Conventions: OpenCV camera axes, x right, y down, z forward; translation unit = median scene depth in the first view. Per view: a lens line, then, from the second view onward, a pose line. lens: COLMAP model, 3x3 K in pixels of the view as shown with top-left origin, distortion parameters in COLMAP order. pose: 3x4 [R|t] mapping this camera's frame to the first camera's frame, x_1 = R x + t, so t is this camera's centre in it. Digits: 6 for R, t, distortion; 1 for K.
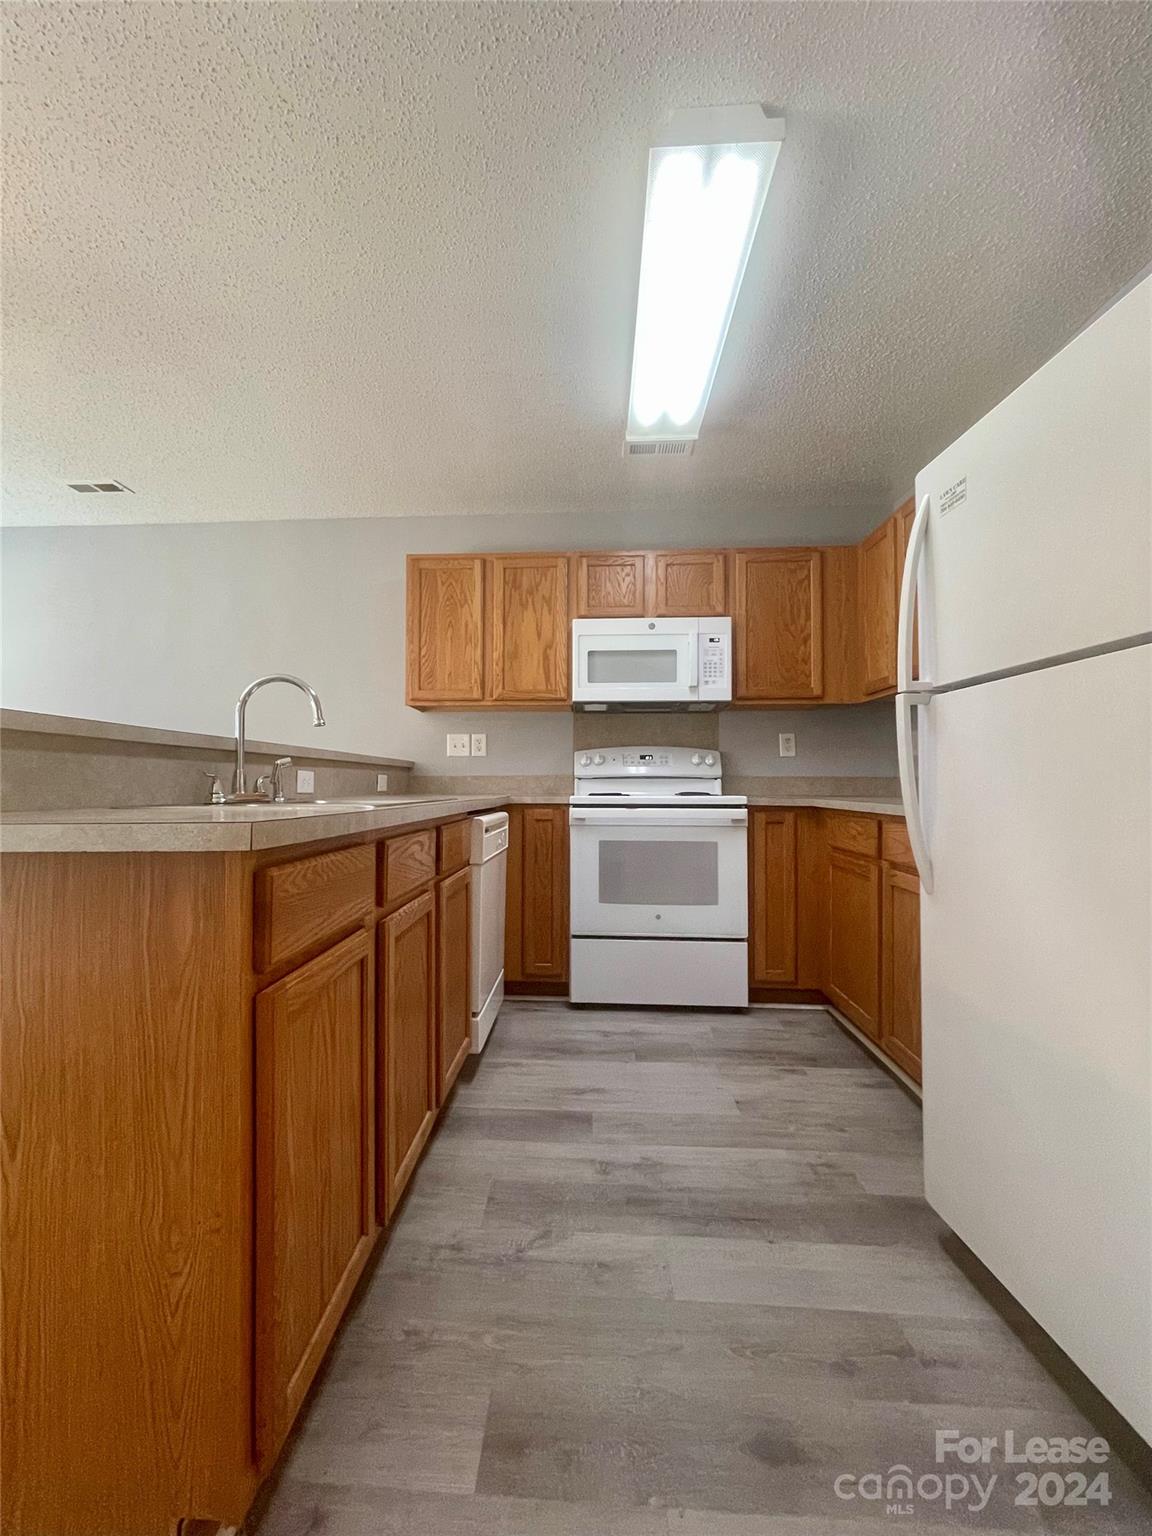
lens RADIAL K [[653.7, 0, 550.0], [0, 653.7, 771.1], [0, 0, 1]] dist [-0.000892, -0.000291]
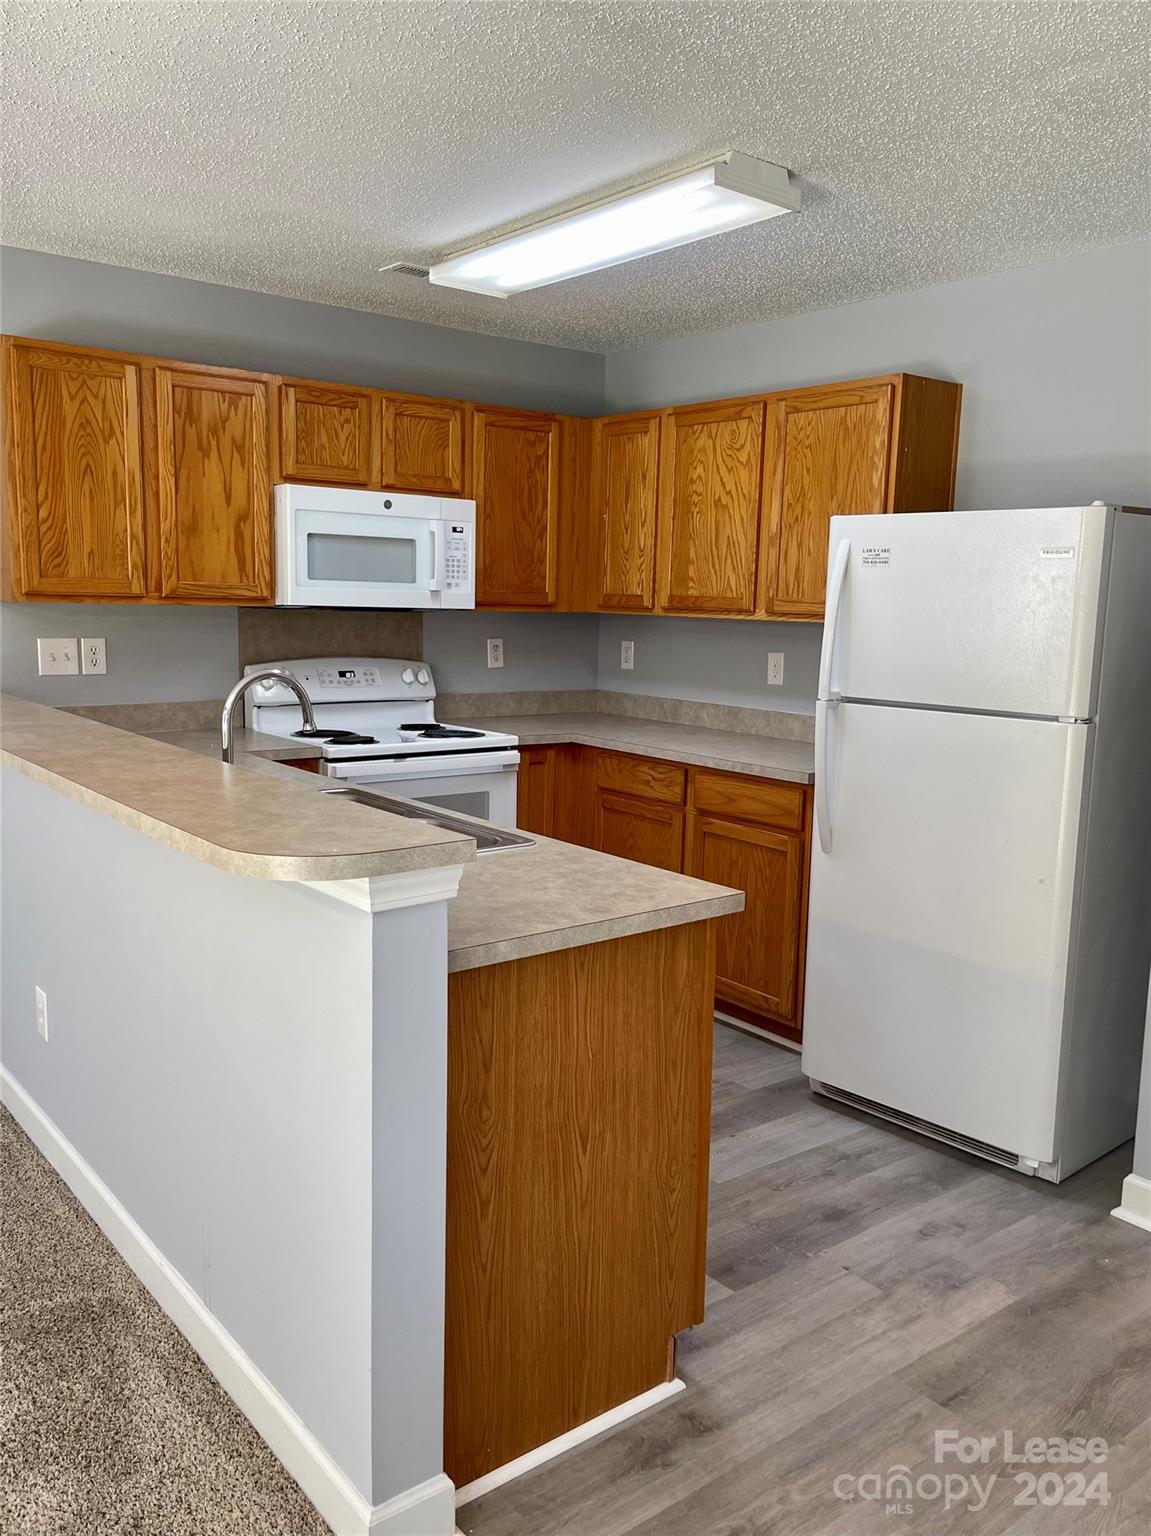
lens RADIAL K [[1216.2, 0, 570.6], [0, 1216.2, 788.9], [0, 0, 1]] dist [0.014238, 0.004803]
pose [[0.741903, -0.089025, 0.664571, -0.620849], [-0.037752, 0.984028, 0.173964, -0.150963], [-0.669444, -0.154153, 0.726692, -0.179641]]
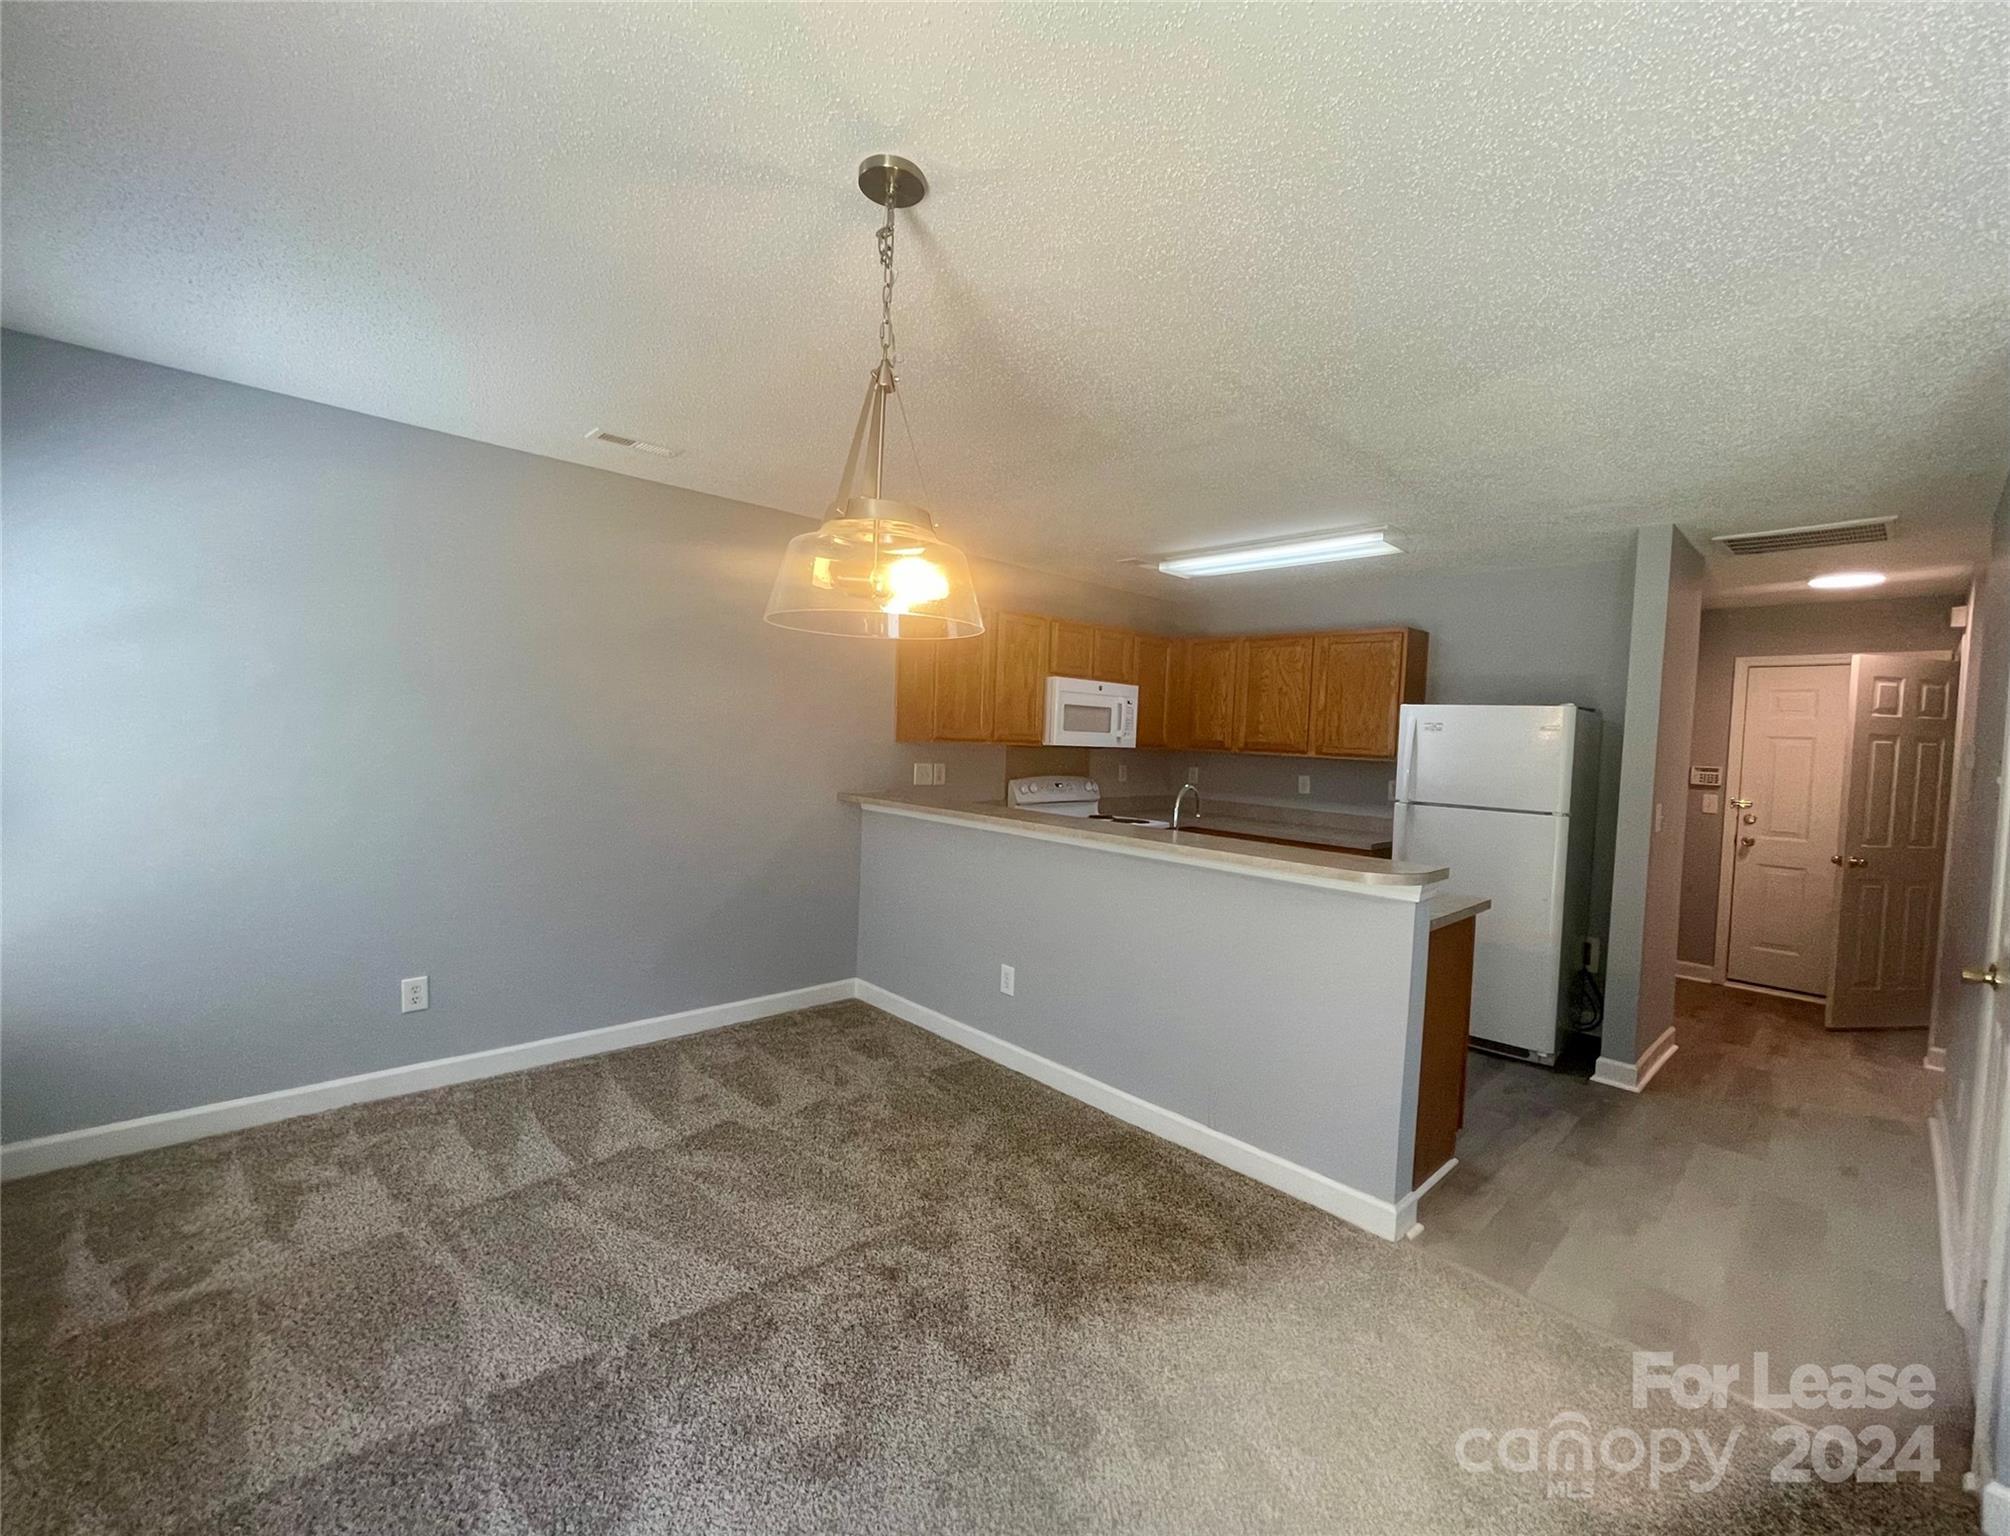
lens RADIAL K [[838.6, 0, 1005.0], [0, 838.6, 768.0], [0, 0, 1]] dist [-0.027742, -0.000149]
pose [[0.678827, -0.005269, 0.734280, -1.147195], [-0.054662, 0.996837, 0.057687, -0.148657], [-0.732261, -0.079297, 0.676391, 0.023166]]
